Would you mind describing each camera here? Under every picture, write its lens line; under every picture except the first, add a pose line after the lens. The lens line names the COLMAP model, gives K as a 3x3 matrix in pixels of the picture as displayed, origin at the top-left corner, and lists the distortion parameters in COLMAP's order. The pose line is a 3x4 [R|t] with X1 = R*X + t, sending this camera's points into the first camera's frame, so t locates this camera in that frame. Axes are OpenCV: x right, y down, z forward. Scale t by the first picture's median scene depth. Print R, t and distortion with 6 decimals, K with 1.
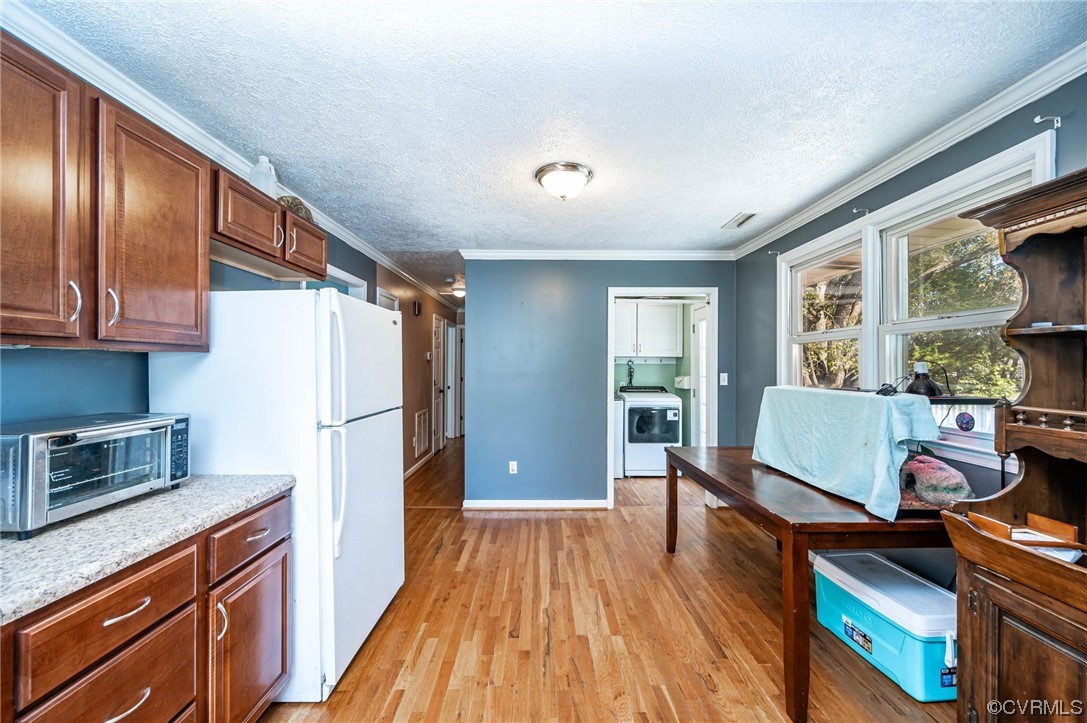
lens RADIAL K [[427.6, 0, 541.1], [0, 427.6, 363.7], [0, 0, 1]] dist [0.001097, -0.000026]
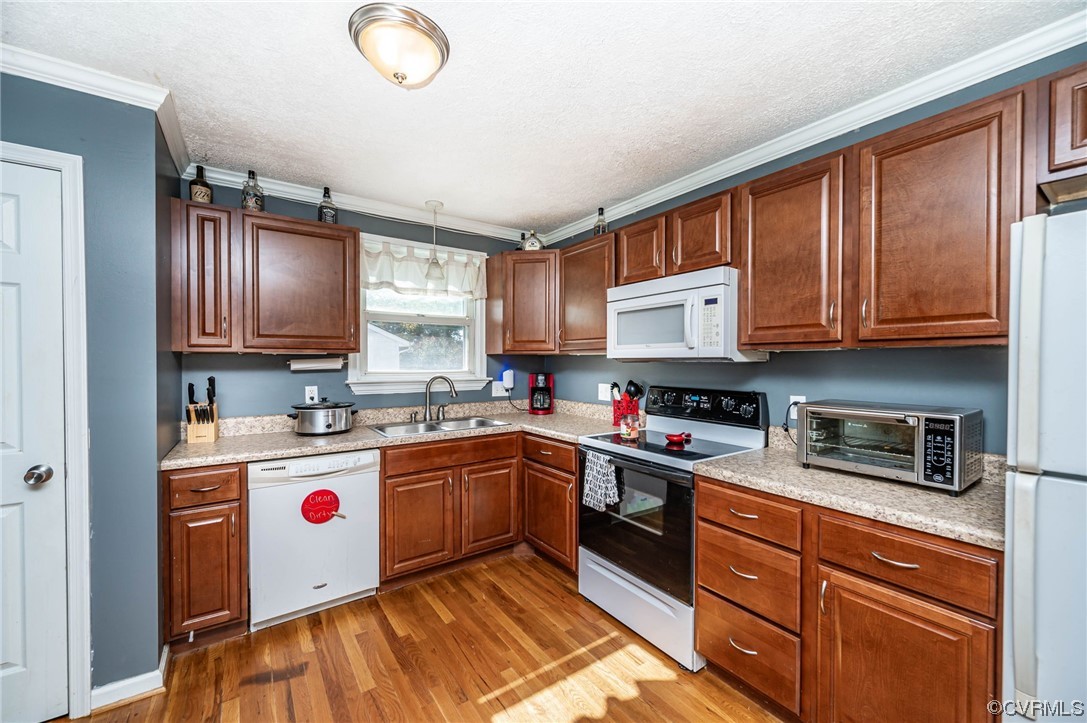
lens RADIAL K [[427.6, 0, 543.3], [0, 427.6, 364.0], [0, 0, 1]] dist [0.001097, -0.000026]
pose [[-0.822522, 0.002813, -0.568726, 0.271646], [0.002101, 0.999996, 0.001908, 0.005407], [0.568729, 0.000374, -0.822525, 0.905319]]
